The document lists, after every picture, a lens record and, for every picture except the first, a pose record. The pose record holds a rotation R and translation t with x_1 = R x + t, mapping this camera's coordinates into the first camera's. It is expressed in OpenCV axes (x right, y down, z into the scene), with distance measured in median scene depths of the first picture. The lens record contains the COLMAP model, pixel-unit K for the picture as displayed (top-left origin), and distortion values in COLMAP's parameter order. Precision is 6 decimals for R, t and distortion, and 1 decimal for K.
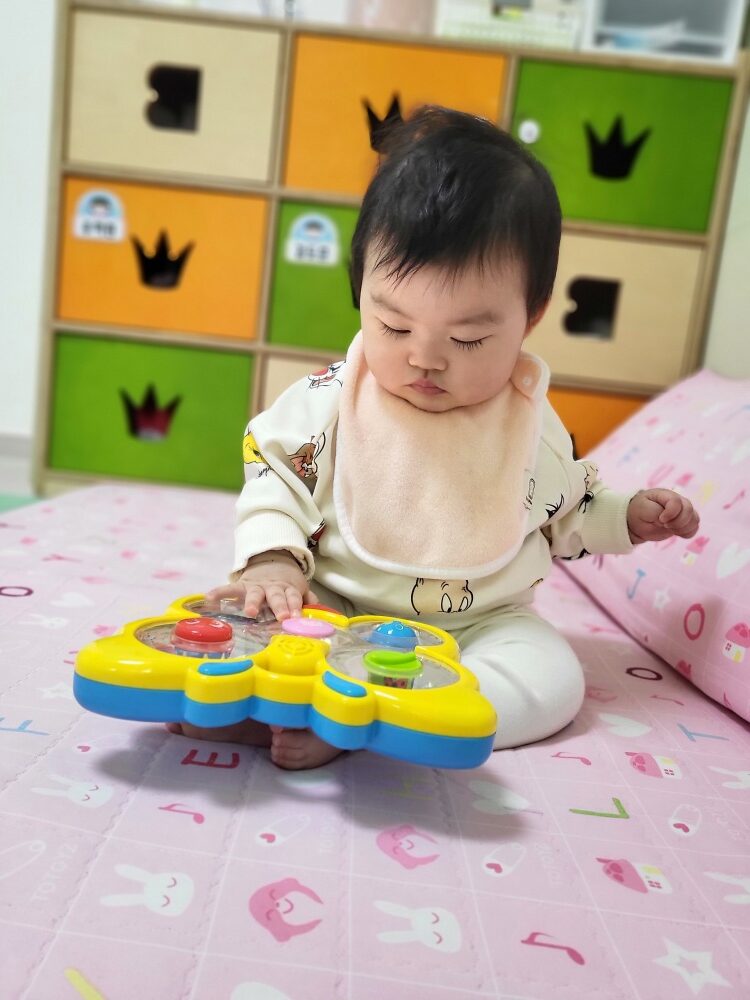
lens RADIAL K [[794.5, 0, 375.0], [0, 794.5, 500.0], [0, 0, 1]] dist [-0.039702, 0.081232]
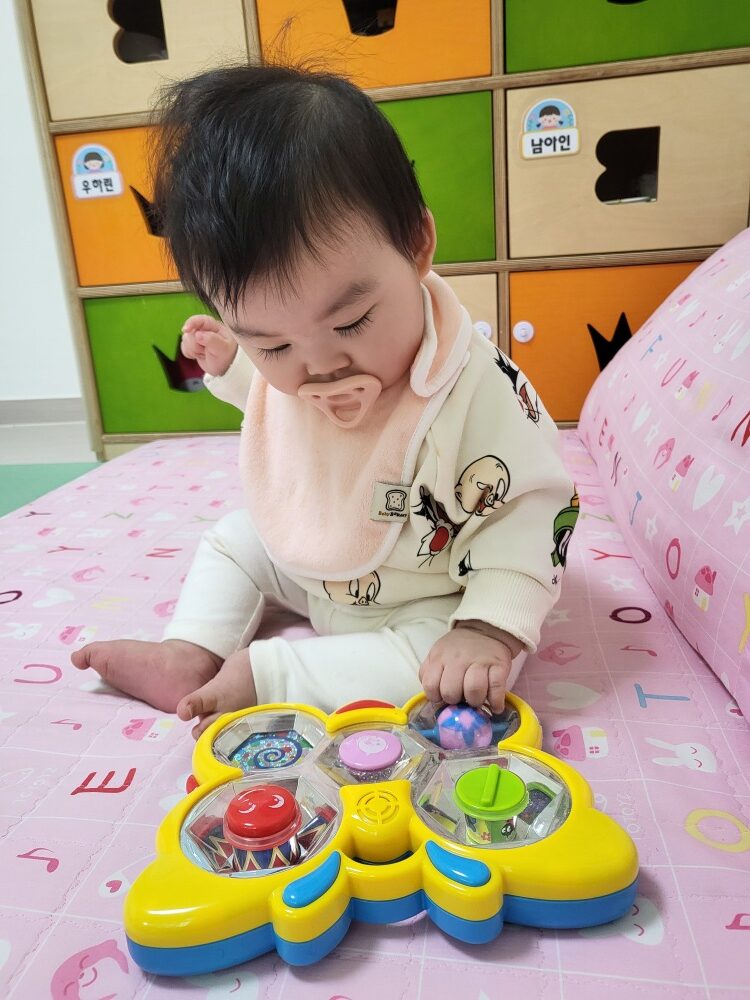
lens RADIAL K [[794.5, 0, 375.0], [0, 794.5, 500.0], [0, 0, 1]] dist [-0.039702, 0.081232]
pose [[0.971326, -0.124070, -0.202811, 0.142077], [0.154067, 0.978165, 0.139484, -0.046320], [0.181077, -0.166731, 0.969233, 0.046808]]
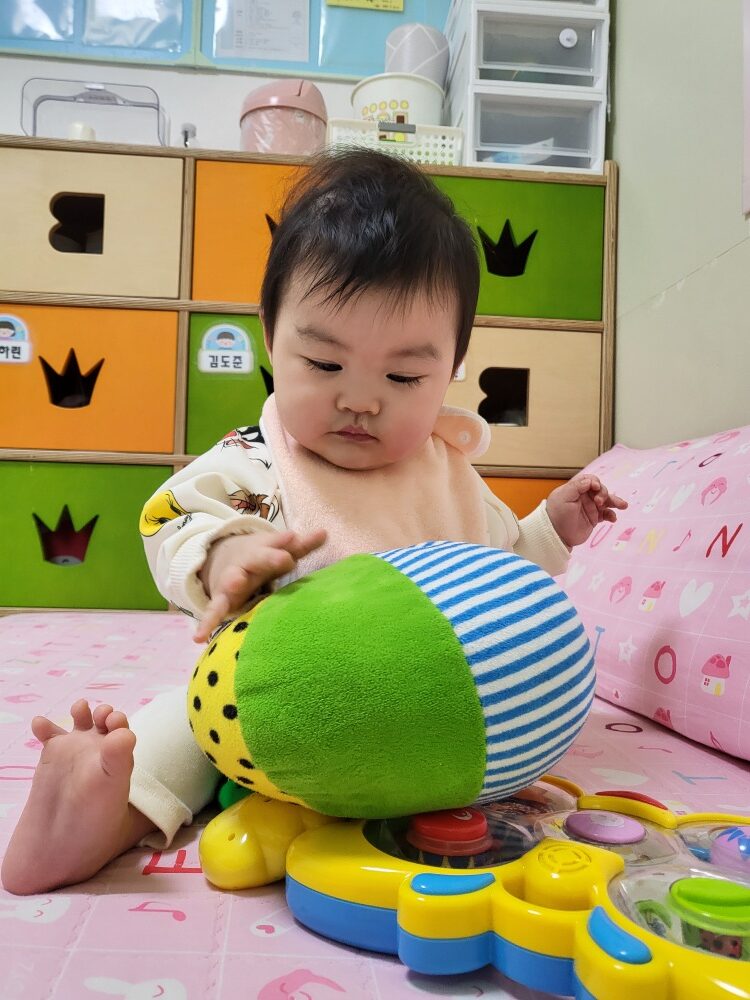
lens RADIAL K [[794.5, 0, 375.0], [0, 794.5, 500.0], [0, 0, 1]] dist [-0.039702, 0.081232]
pose [[0.989950, -0.083303, 0.114277, -0.023229], [0.100579, 0.982802, -0.154868, 0.036539], [-0.099411, 0.164805, 0.981304, 0.026436]]
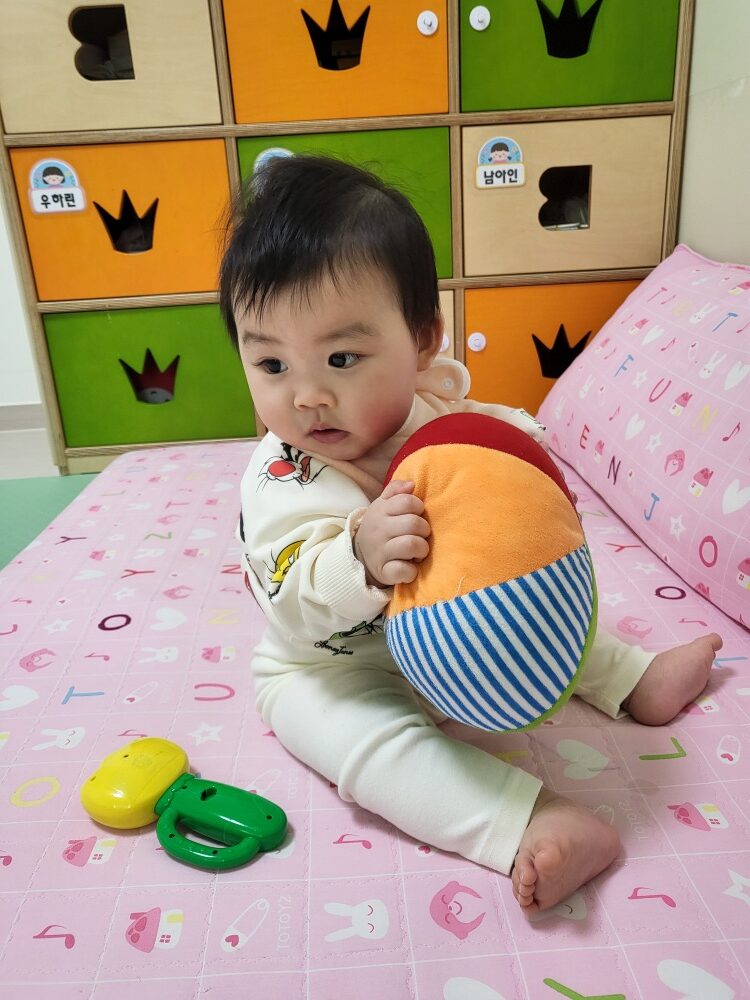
lens RADIAL K [[794.5, 0, 375.0], [0, 794.5, 500.0], [0, 0, 1]] dist [-0.039702, 0.081232]
pose [[0.984012, -0.178079, 0.002822, -0.034428], [0.173687, 0.963008, 0.206031, -0.125030], [-0.039408, -0.202247, 0.978541, -0.048338]]
